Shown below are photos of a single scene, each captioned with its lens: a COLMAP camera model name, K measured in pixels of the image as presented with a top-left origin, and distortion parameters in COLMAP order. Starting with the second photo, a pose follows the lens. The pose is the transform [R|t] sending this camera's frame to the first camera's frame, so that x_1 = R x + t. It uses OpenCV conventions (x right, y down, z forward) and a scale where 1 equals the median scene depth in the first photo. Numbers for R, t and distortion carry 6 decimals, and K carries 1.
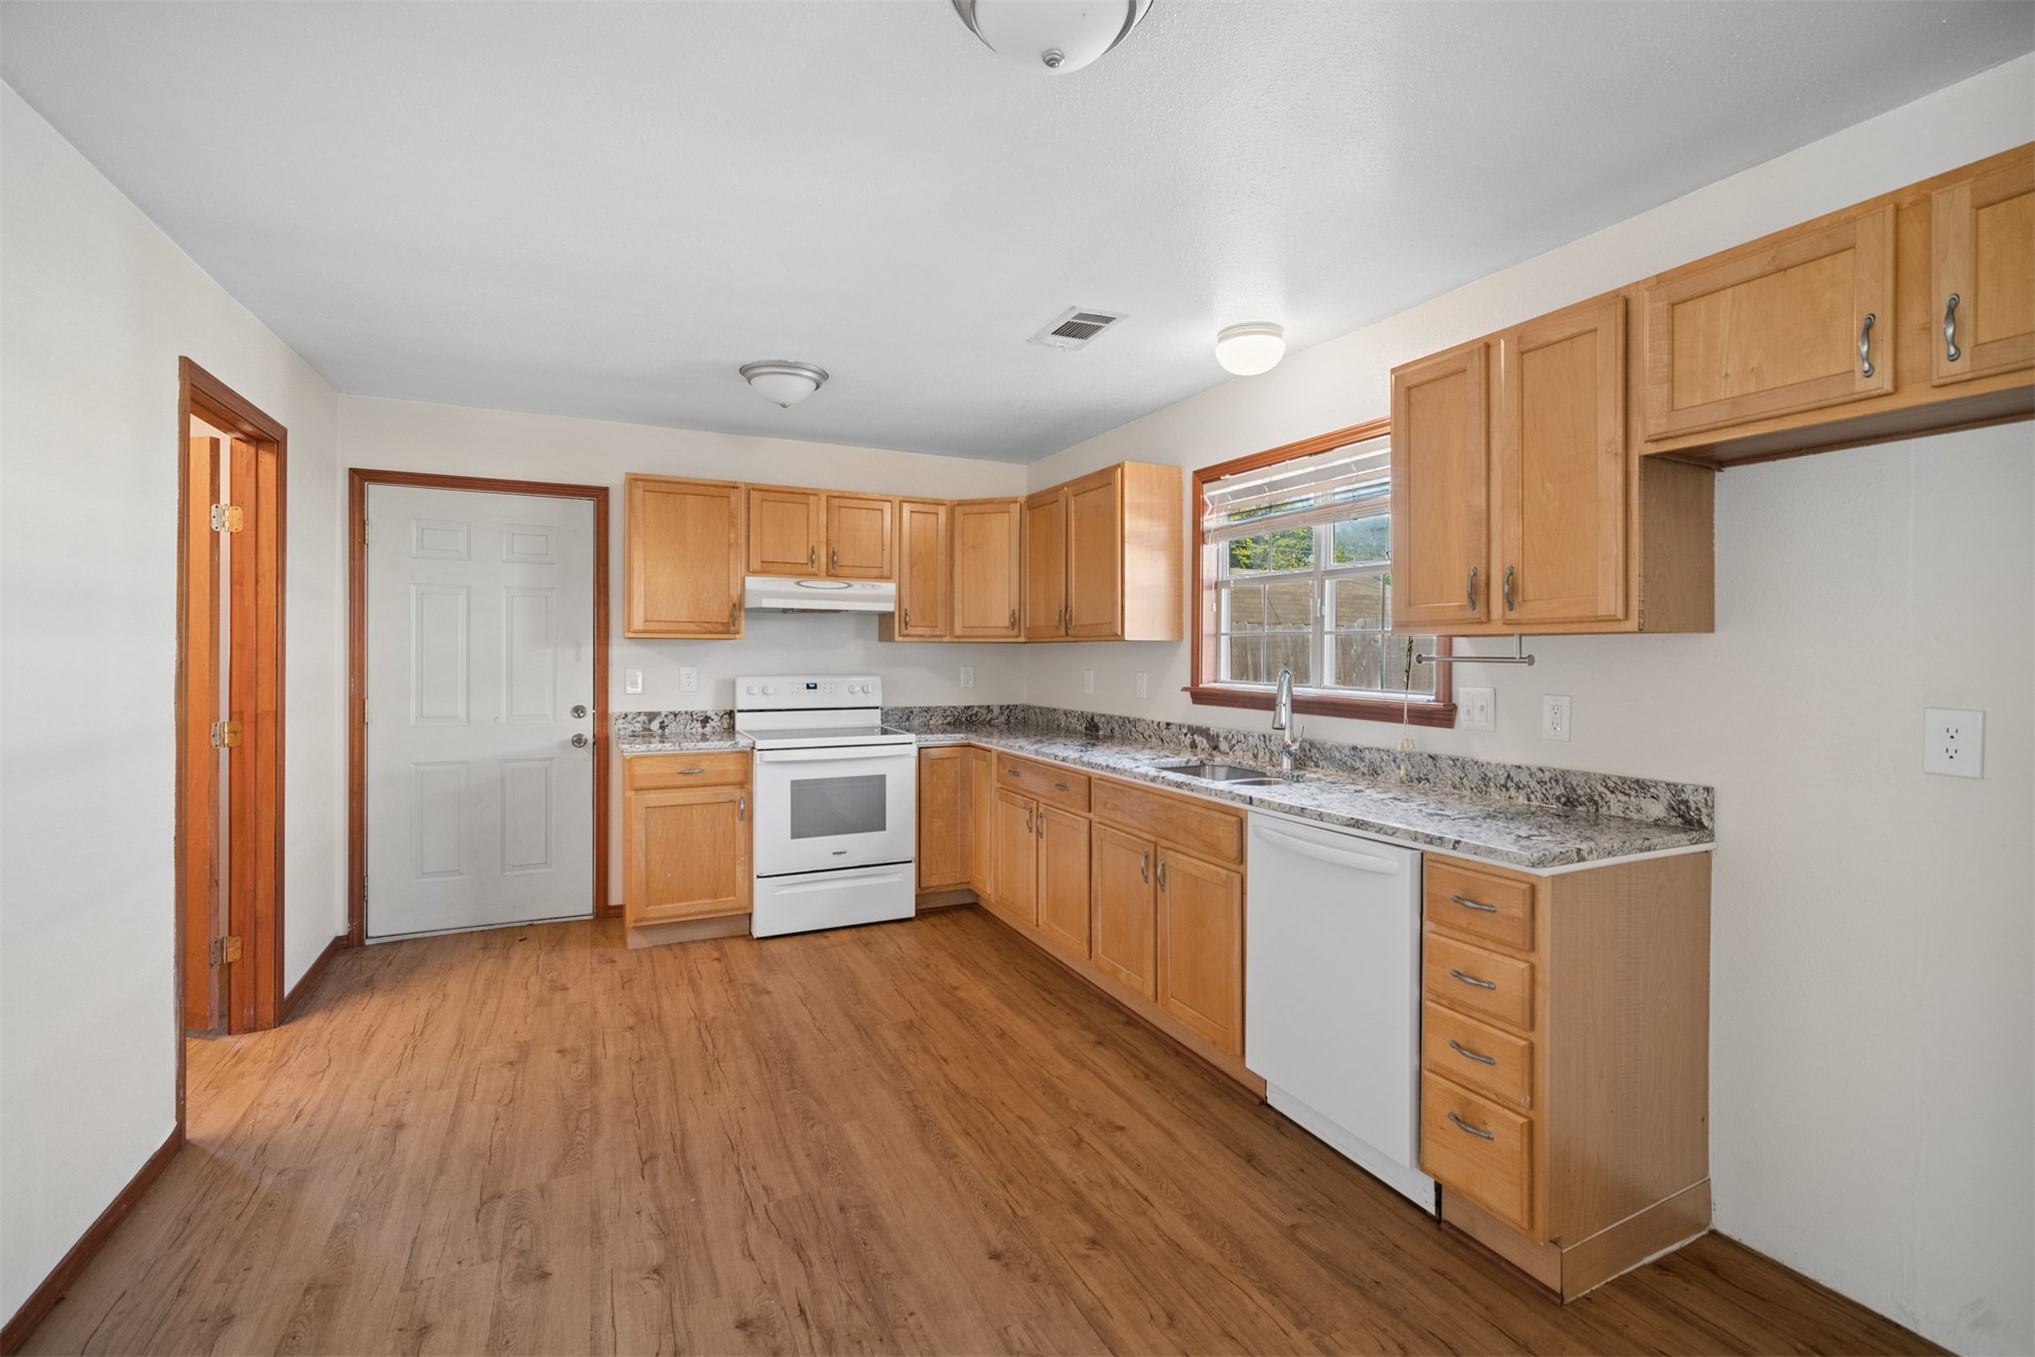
lens RADIAL K [[883.4, 0, 1014.2], [0, 883.4, 665.2], [0, 0, 1]] dist [0.000508, 0.000491]
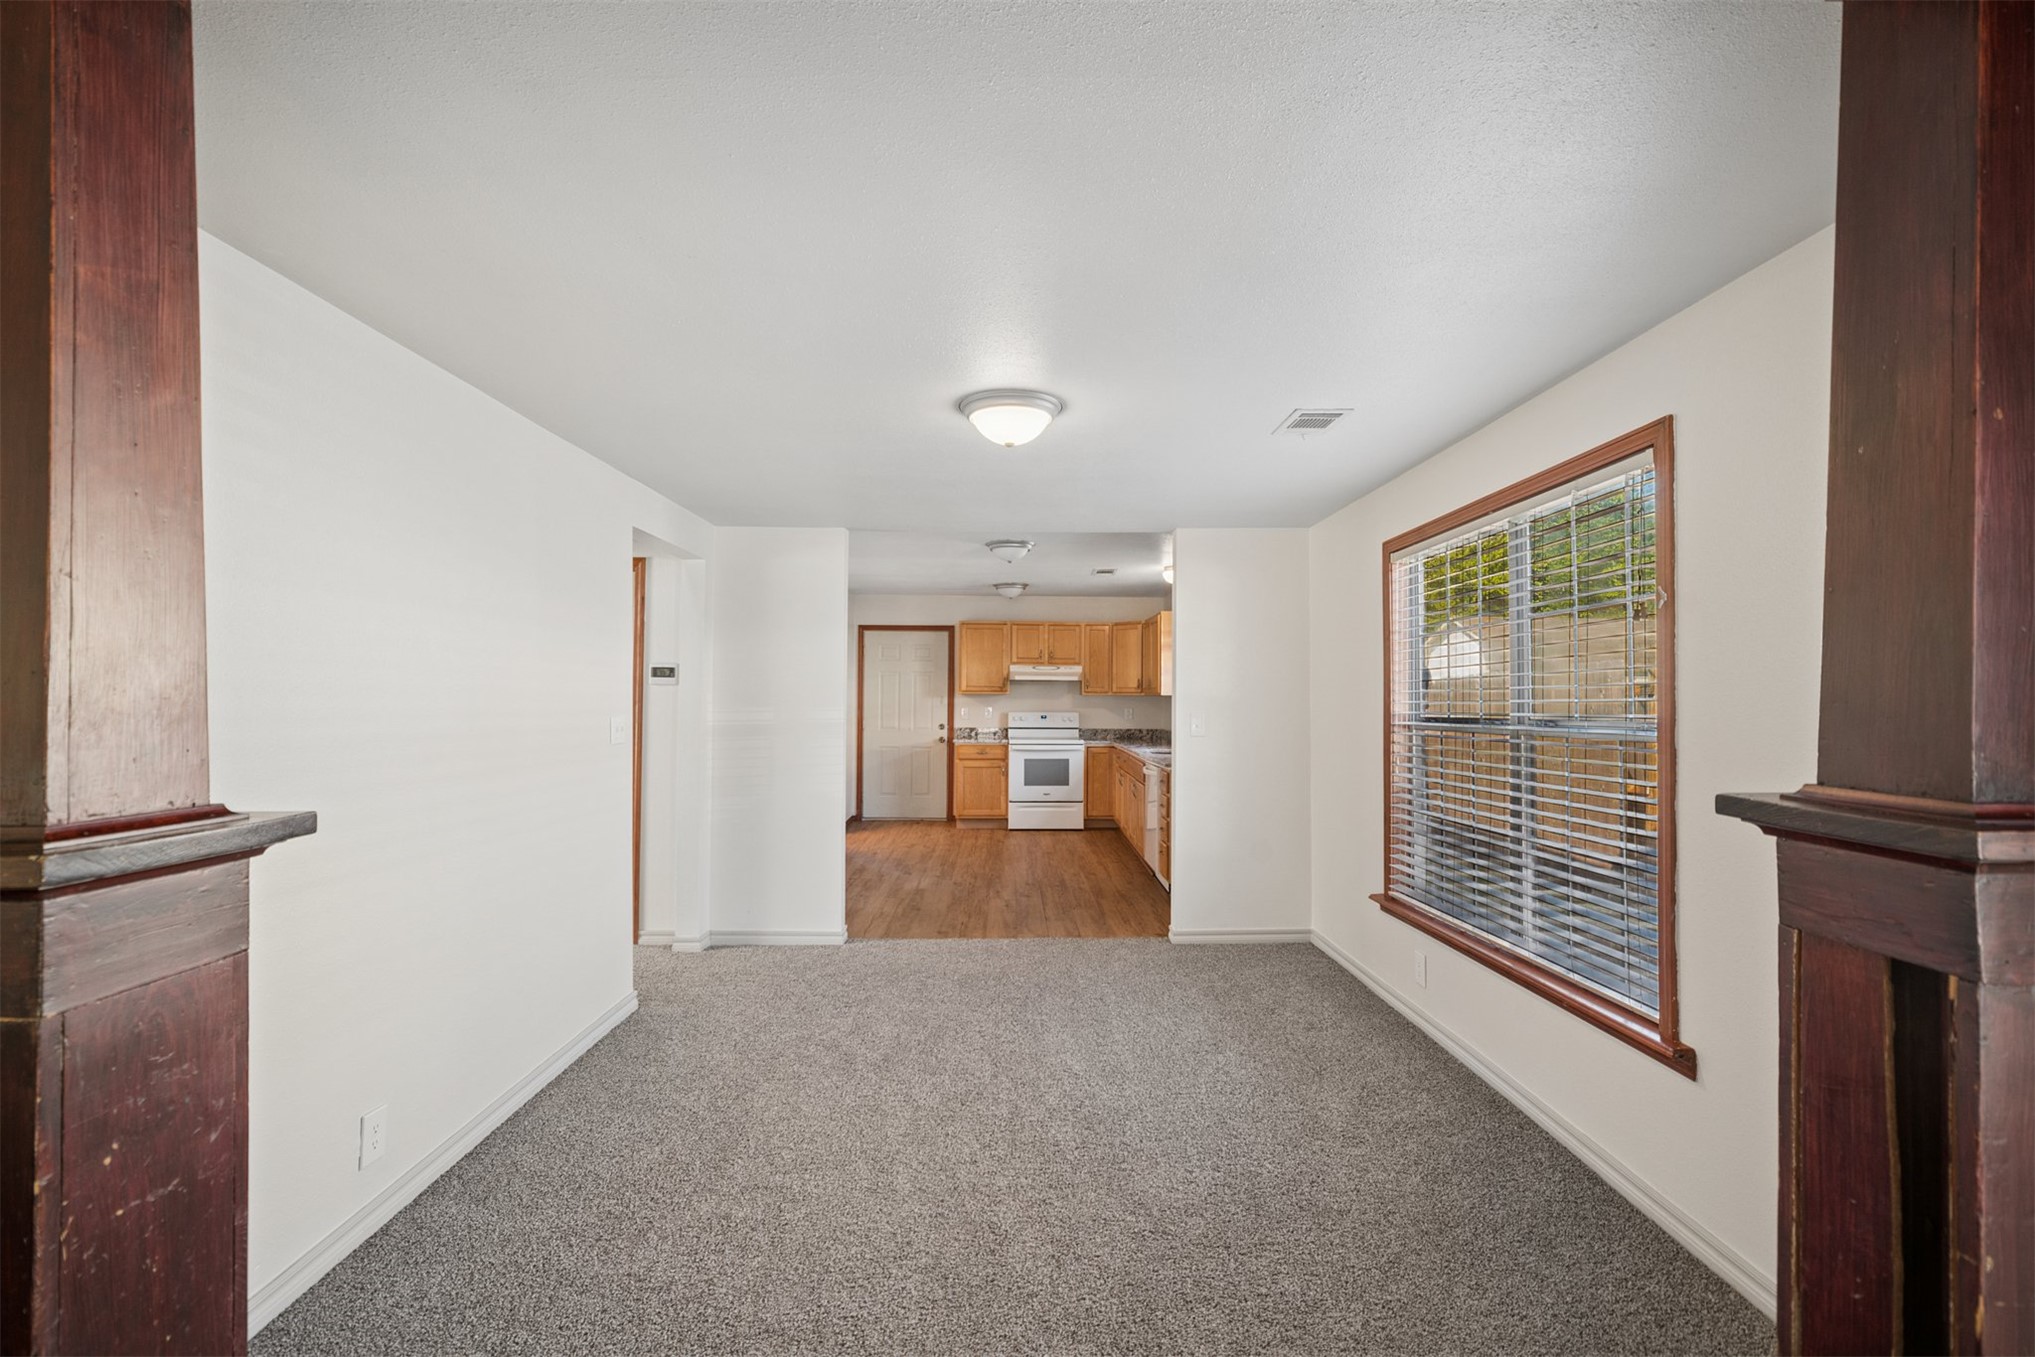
lens RADIAL K [[883.4, 0, 1021.8], [0, 883.4, 695.6], [0, 0, 1]] dist [0.000508, 0.000491]
pose [[0.909804, -0.000417, -0.415038, 0.615253], [-0.006967, 0.999843, -0.016277, 0.008740], [0.414979, 0.017700, 0.909659, -0.943527]]
